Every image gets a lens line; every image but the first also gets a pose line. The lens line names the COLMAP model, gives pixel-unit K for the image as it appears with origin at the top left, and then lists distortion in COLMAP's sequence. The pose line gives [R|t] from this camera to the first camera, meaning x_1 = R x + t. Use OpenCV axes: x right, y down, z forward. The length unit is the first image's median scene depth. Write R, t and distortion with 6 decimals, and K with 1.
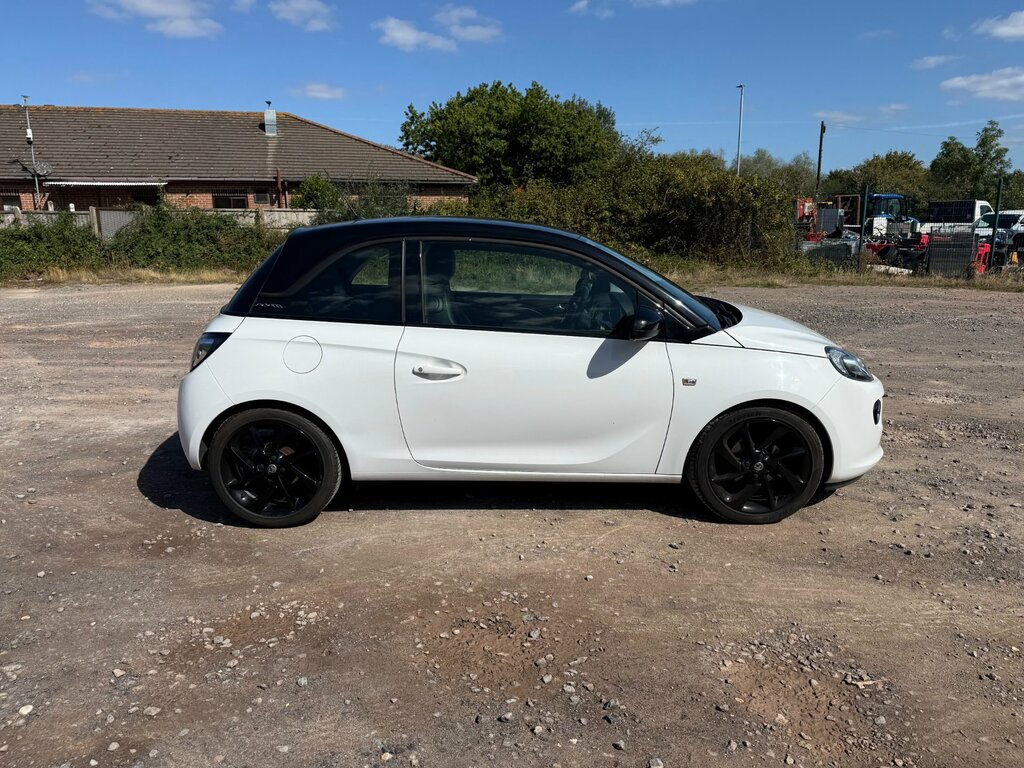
lens RADIAL K [[721.4, 0, 508.5], [0, 721.4, 385.4], [0, 0, 1]] dist [0.019863, -0.030508]
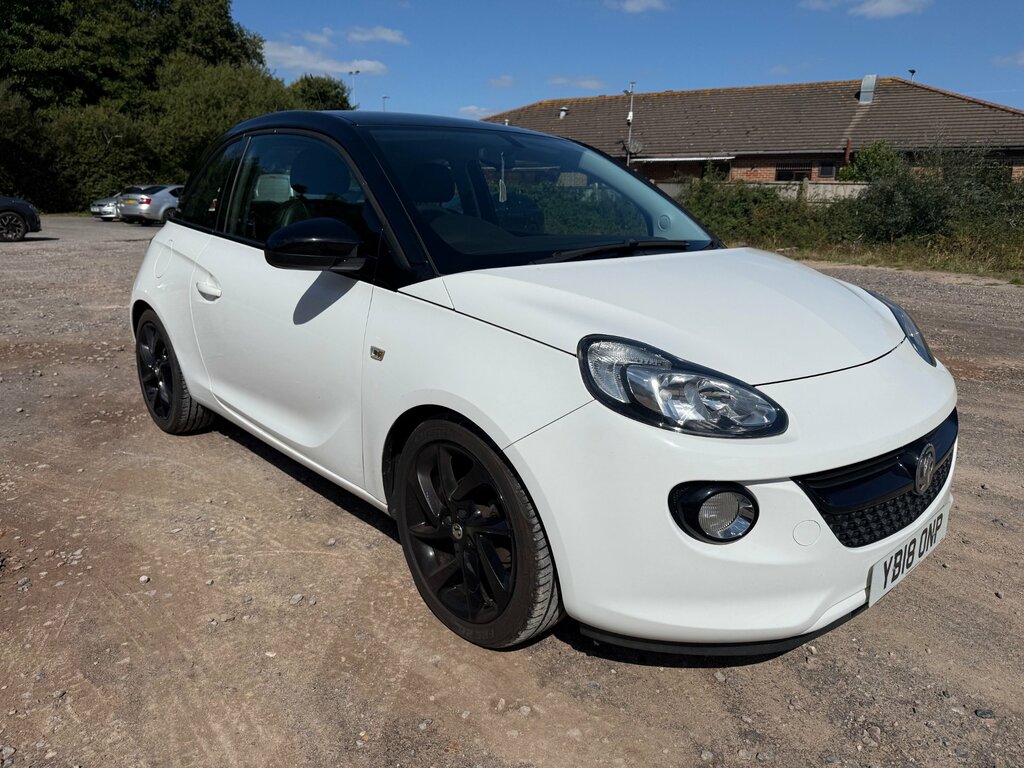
lens RADIAL K [[721.4, 0, 516.0], [0, 721.4, 384.5], [0, 0, 1]] dist [0.019863, -0.030508]
pose [[0.682613, 0.197144, -0.703686, 0.110651], [-0.183857, 0.978281, 0.095722, -0.008510], [0.707273, 0.064036, 0.704034, 0.096156]]
